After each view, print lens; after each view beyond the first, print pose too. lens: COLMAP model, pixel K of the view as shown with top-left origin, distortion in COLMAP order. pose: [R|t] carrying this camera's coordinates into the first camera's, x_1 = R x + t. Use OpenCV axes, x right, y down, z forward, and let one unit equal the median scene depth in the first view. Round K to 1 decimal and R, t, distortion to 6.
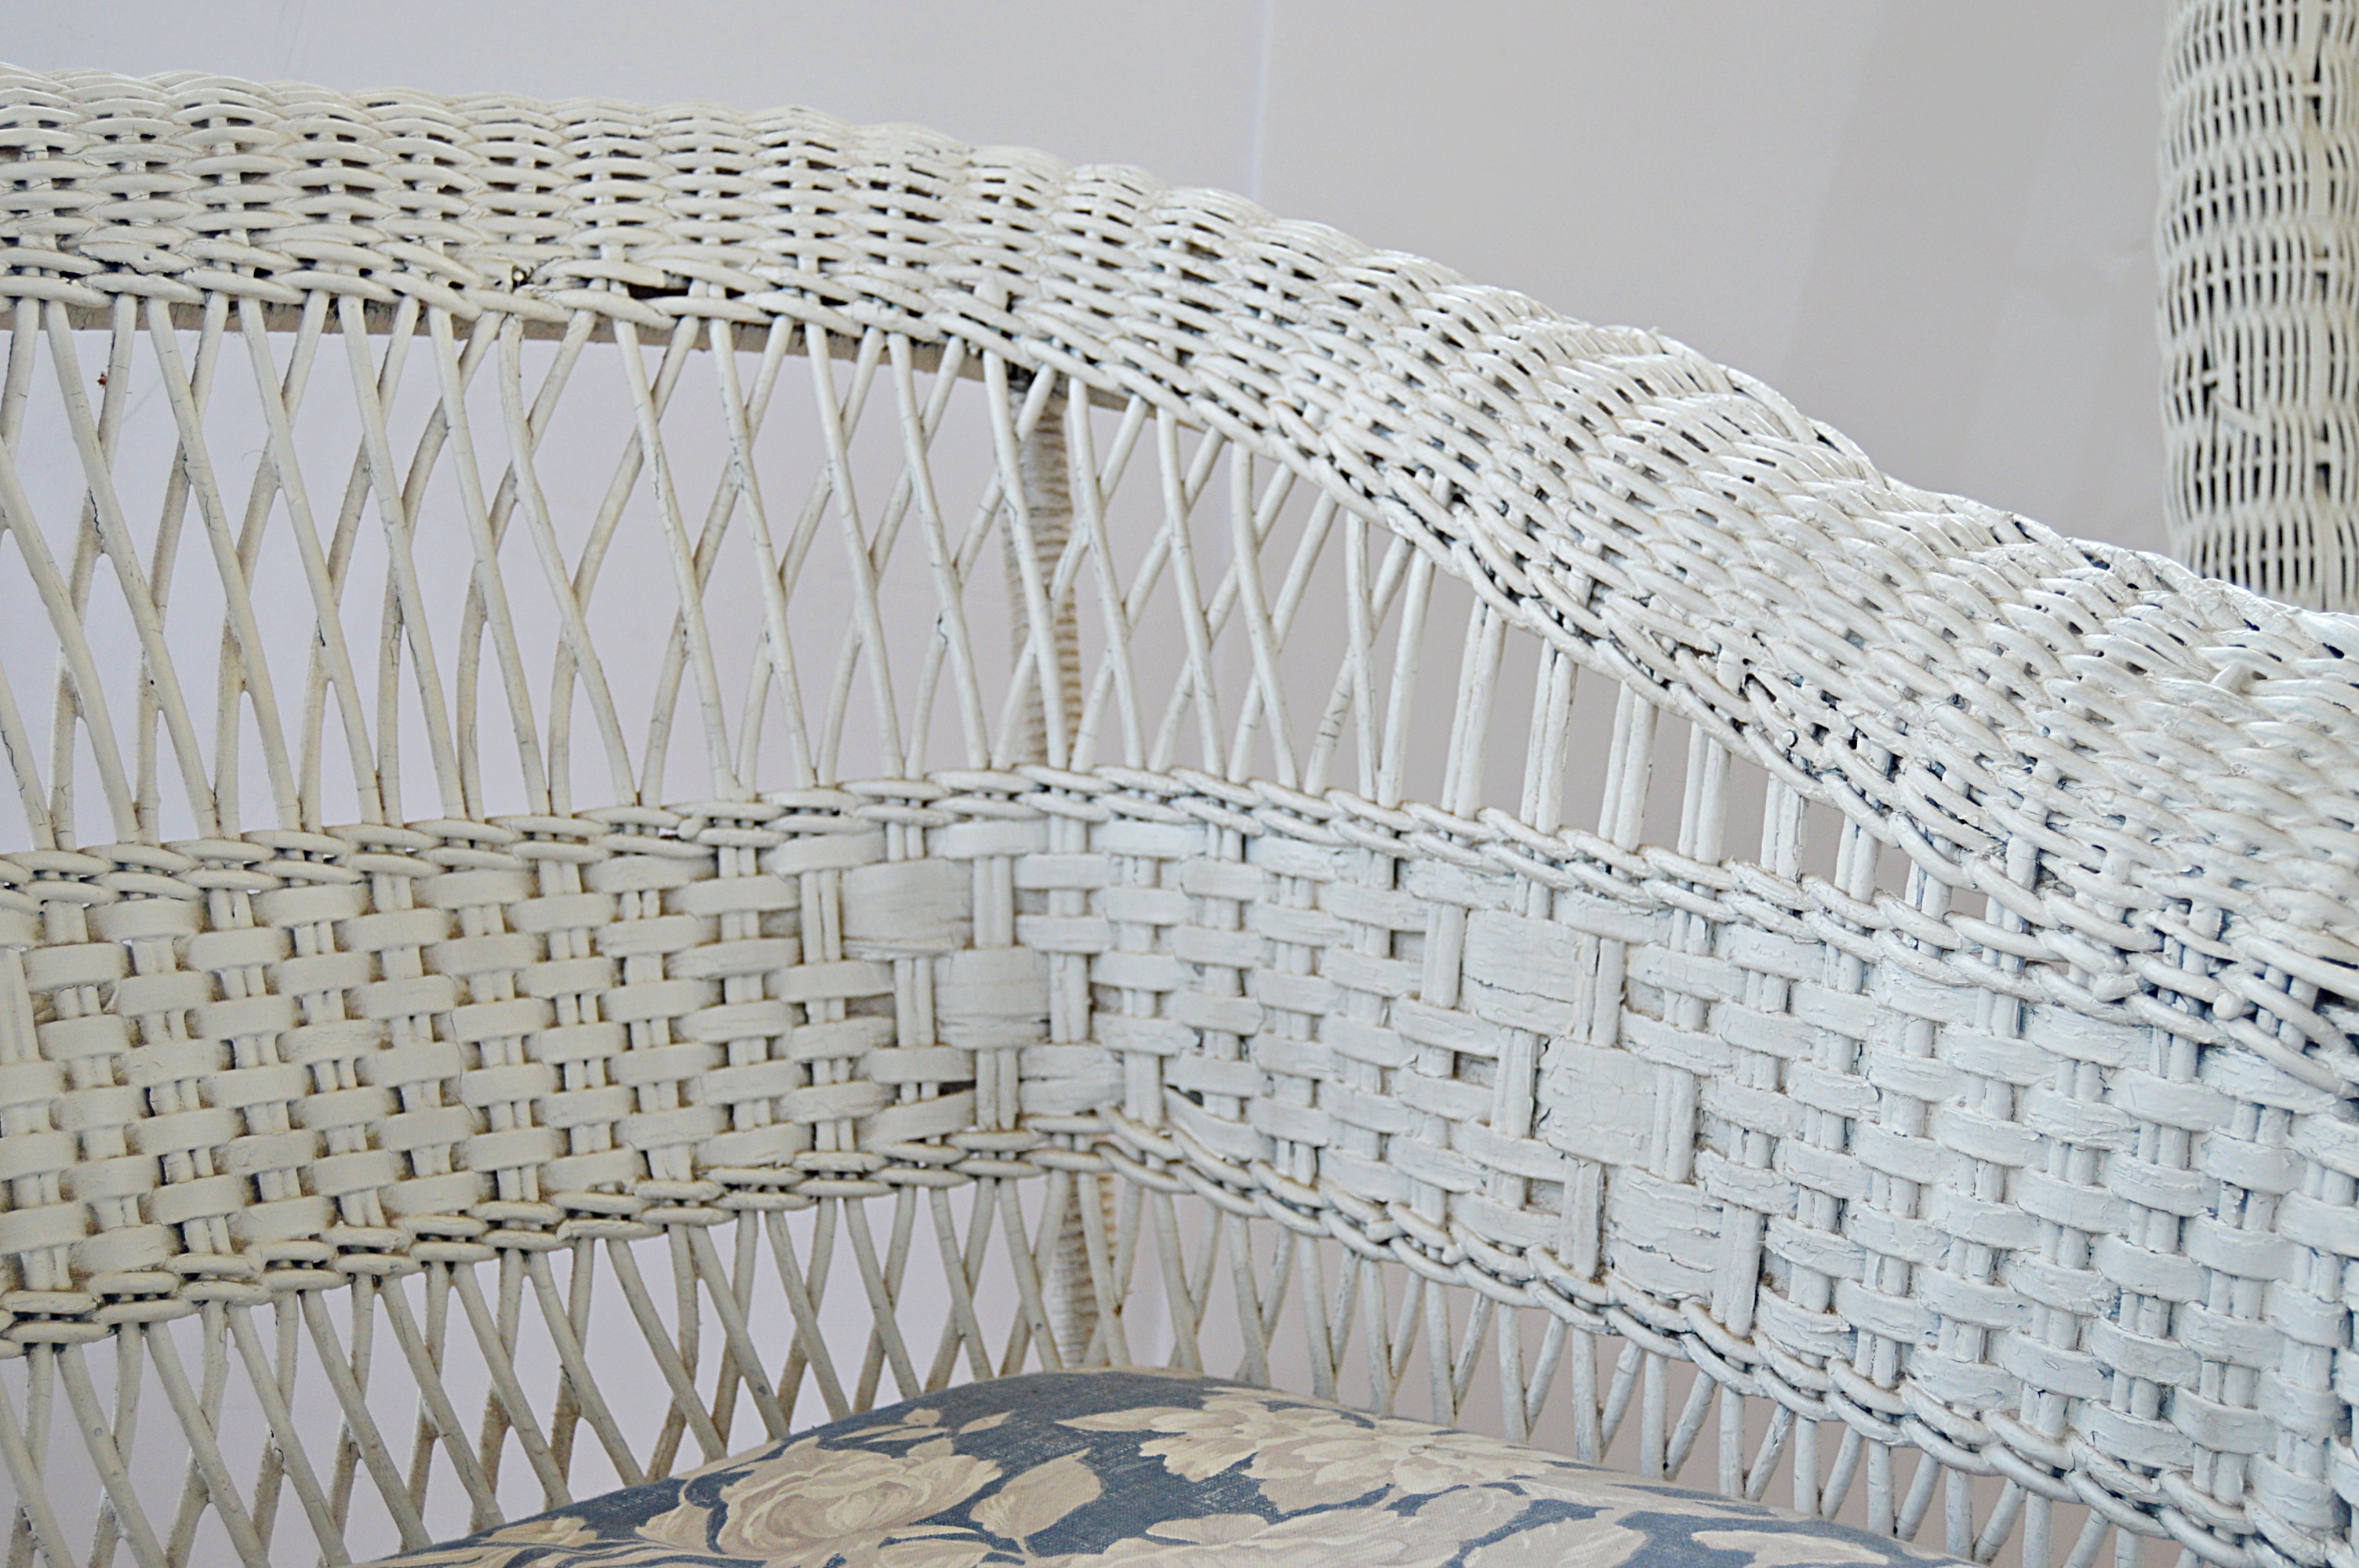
lens RADIAL K [[2887.1, 0, 1179.5], [0, 2887.1, 784.0], [0, 0, 1]] dist [-0.009022, -0.000832]
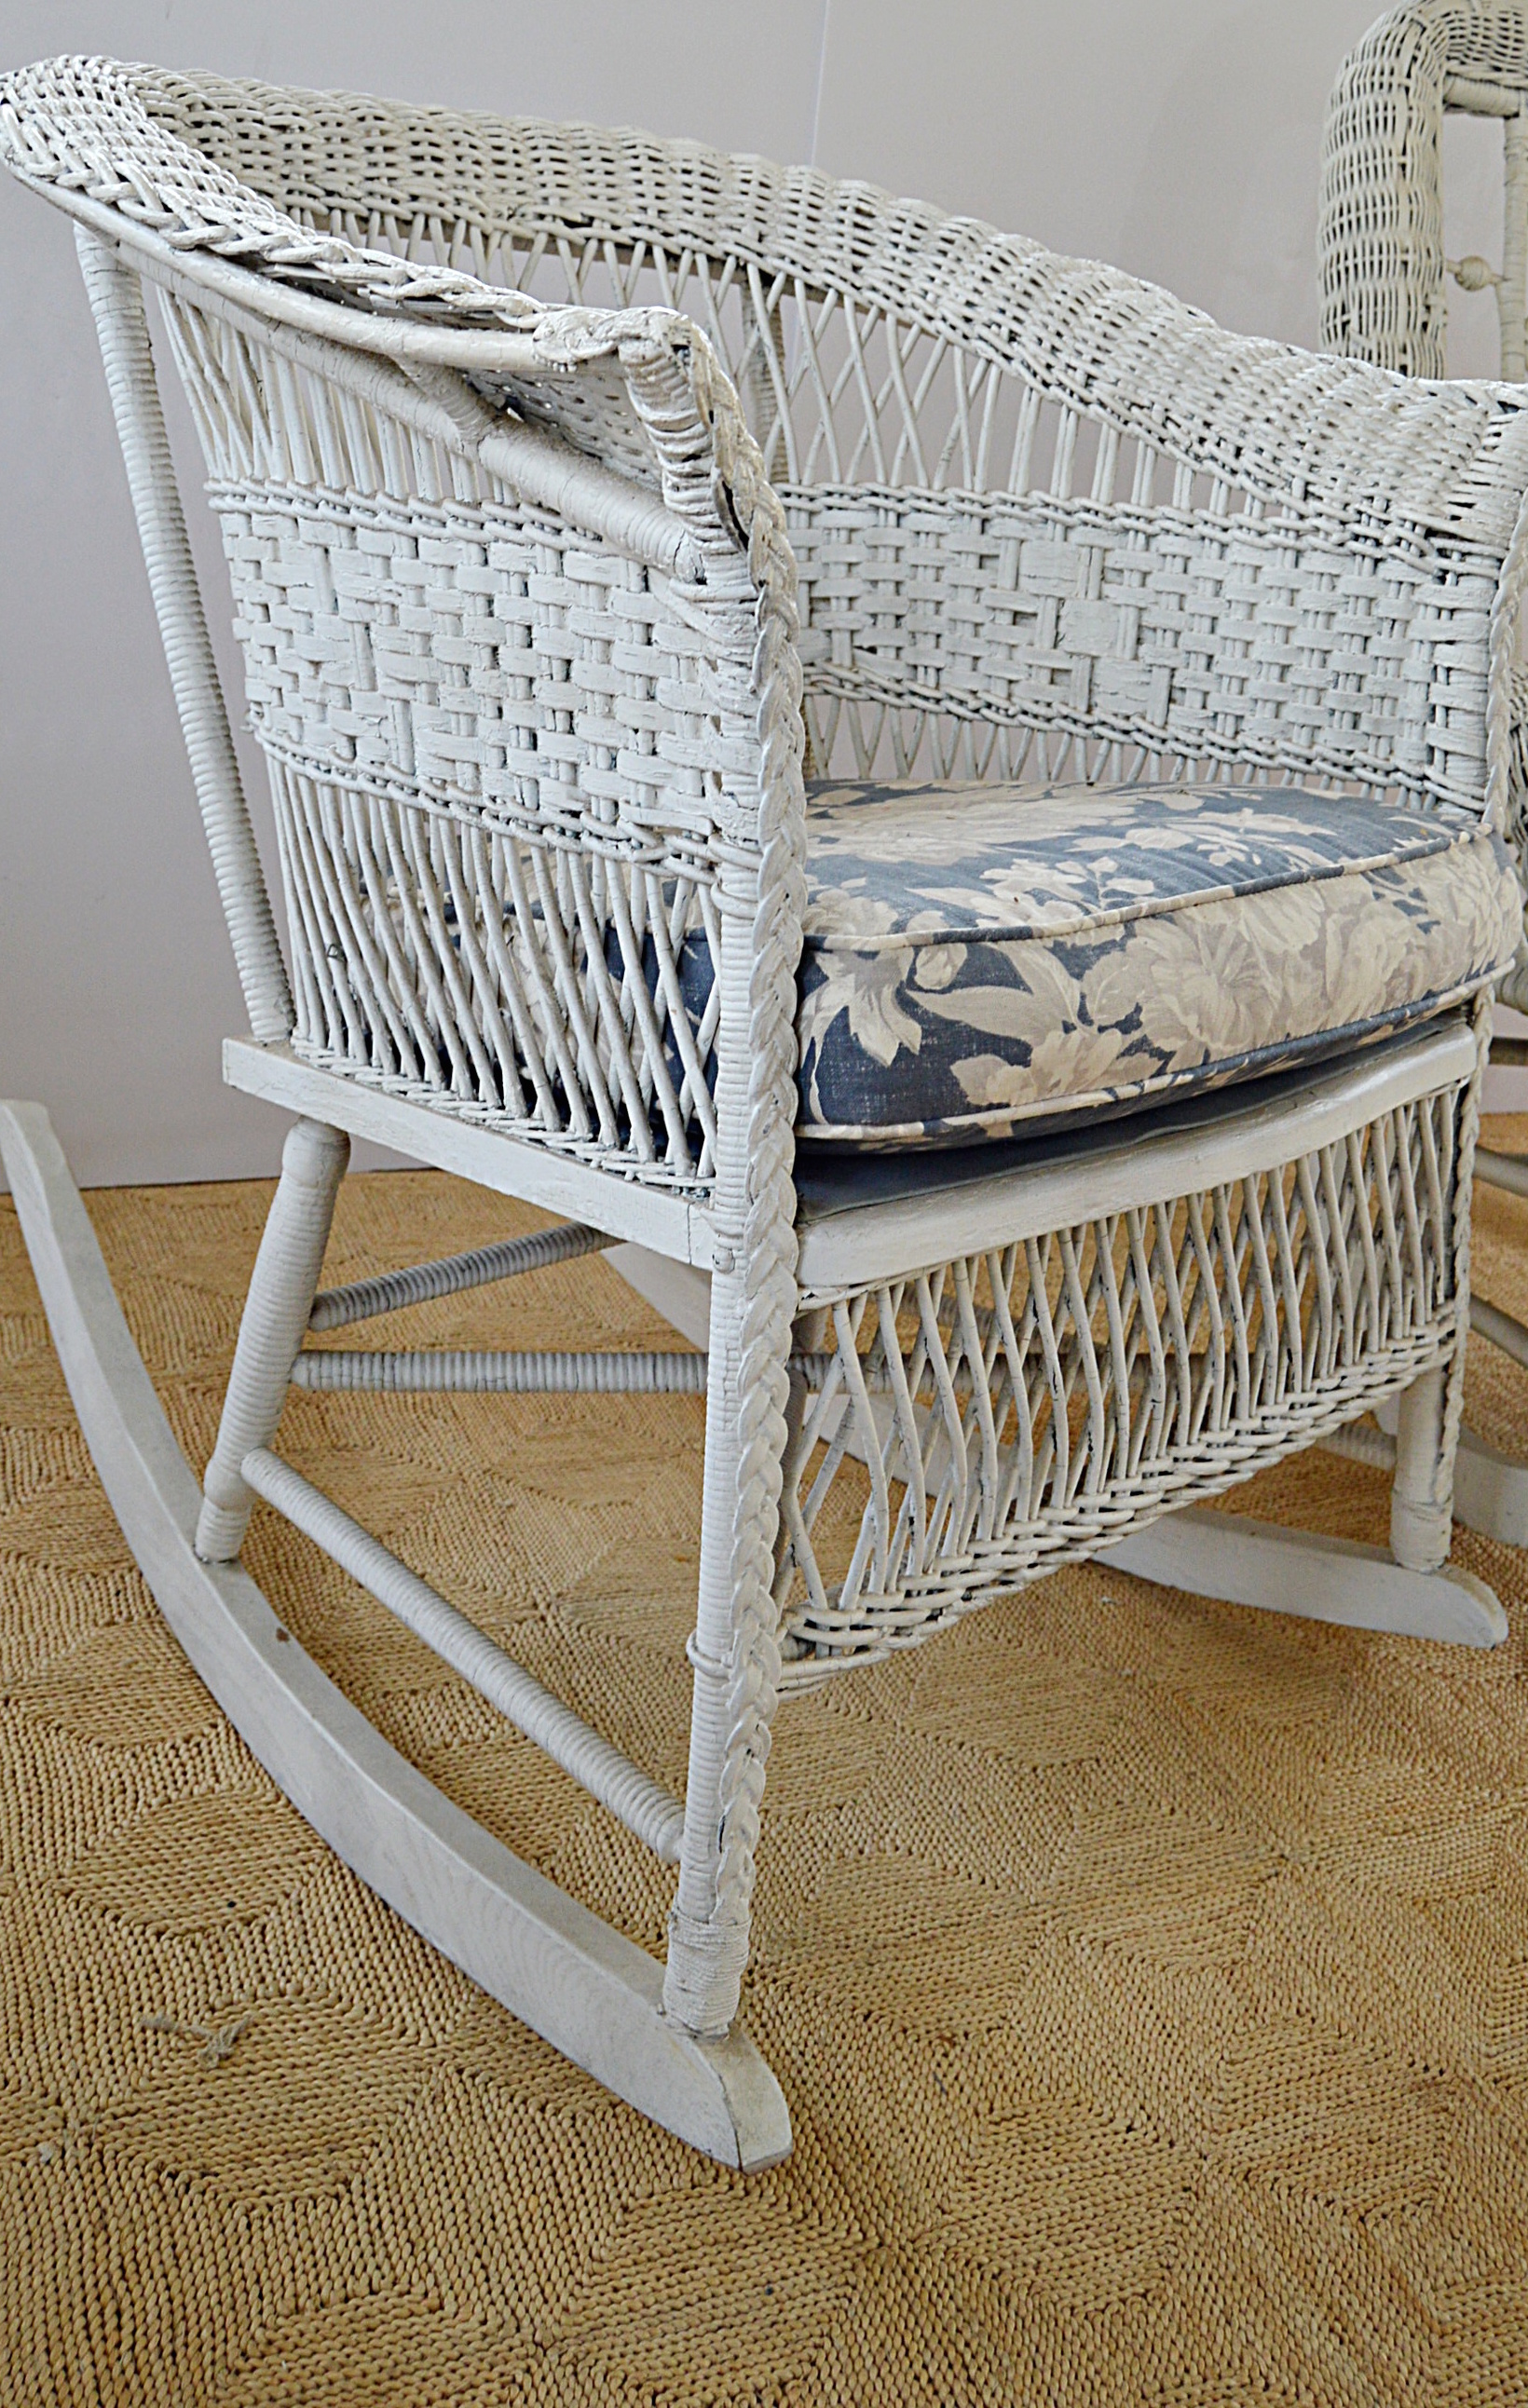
lens RADIAL K [[2342.9, 0, 847.4], [0, 2342.9, 1036.0], [0, 0, 1]] dist [-0.021275, -0.007351]
pose [[0.984650, -0.021770, 0.173176, -0.303011], [0.001632, 0.993296, 0.115587, 0.190966], [-0.174532, -0.113530, 0.978085, -0.615882]]
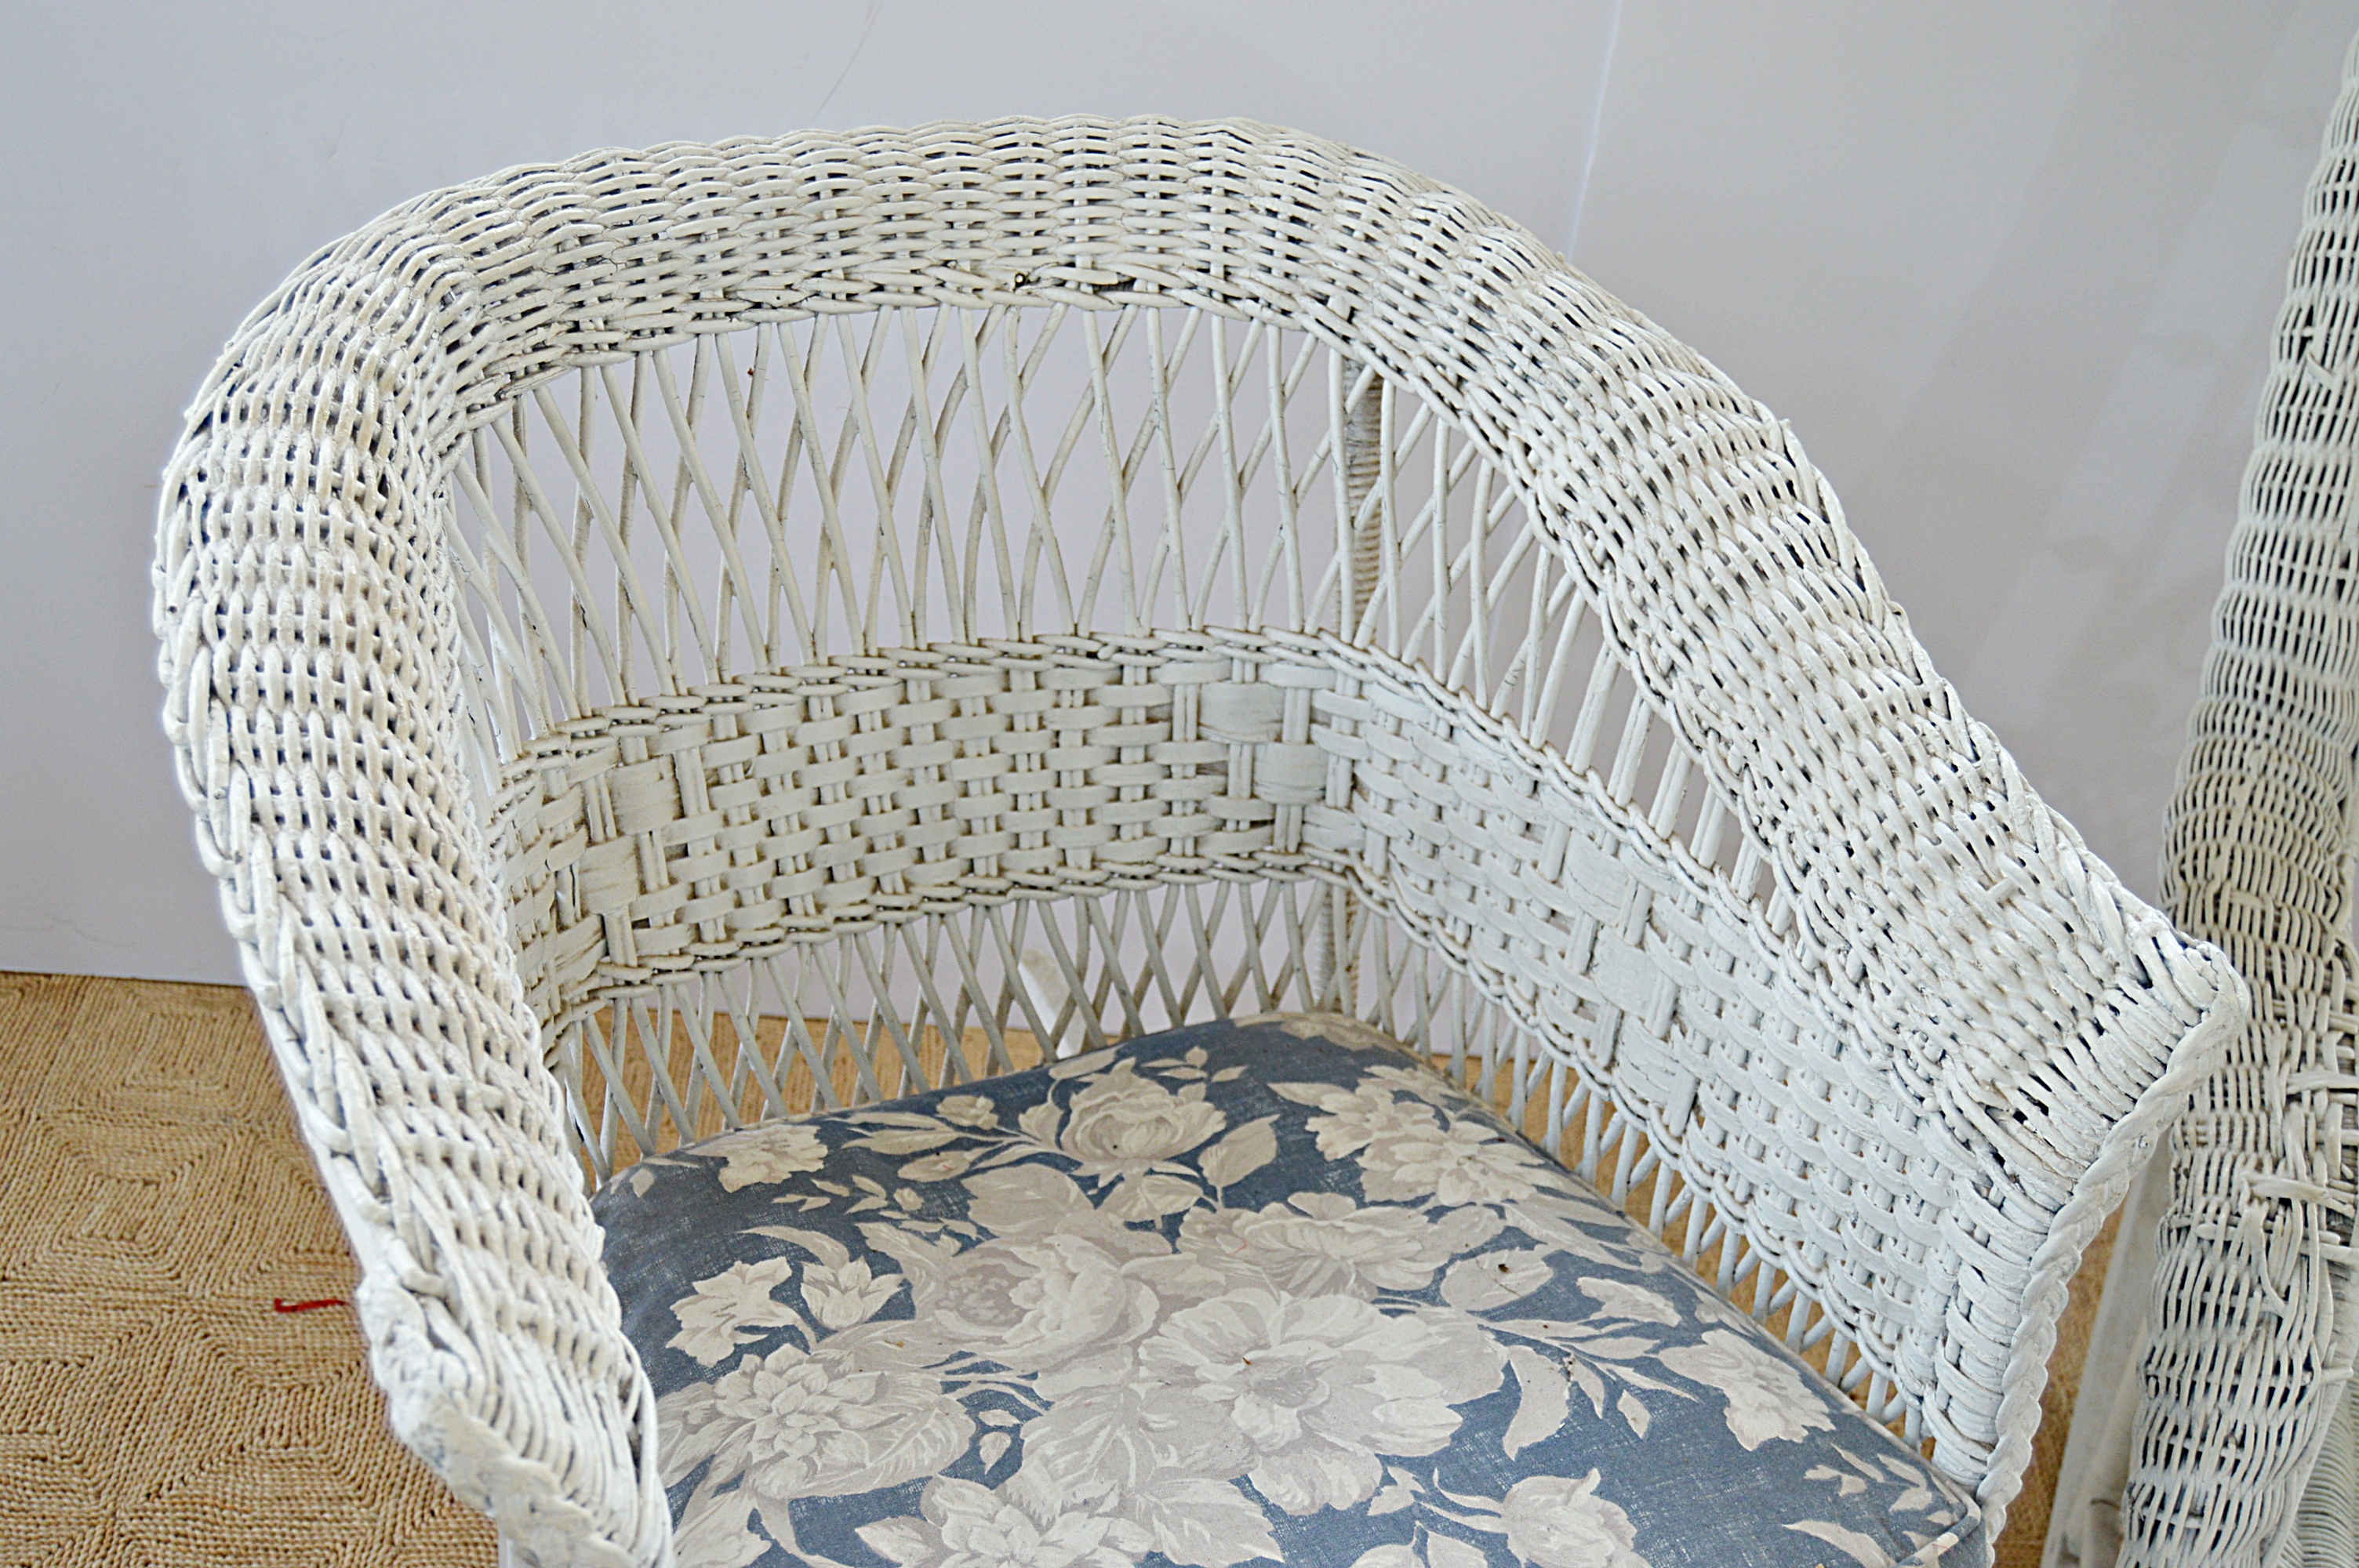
lens RADIAL K [[2568.3, 0, 1179.5], [0, 2568.3, 784.0], [0, 0, 1]] dist [-0.015562, 0.005301]
pose [[0.974627, 0.148132, -0.167807, 0.117093], [-0.074764, 0.922072, 0.379729, -0.468384], [0.210980, -0.357549, 0.909751, -0.290921]]
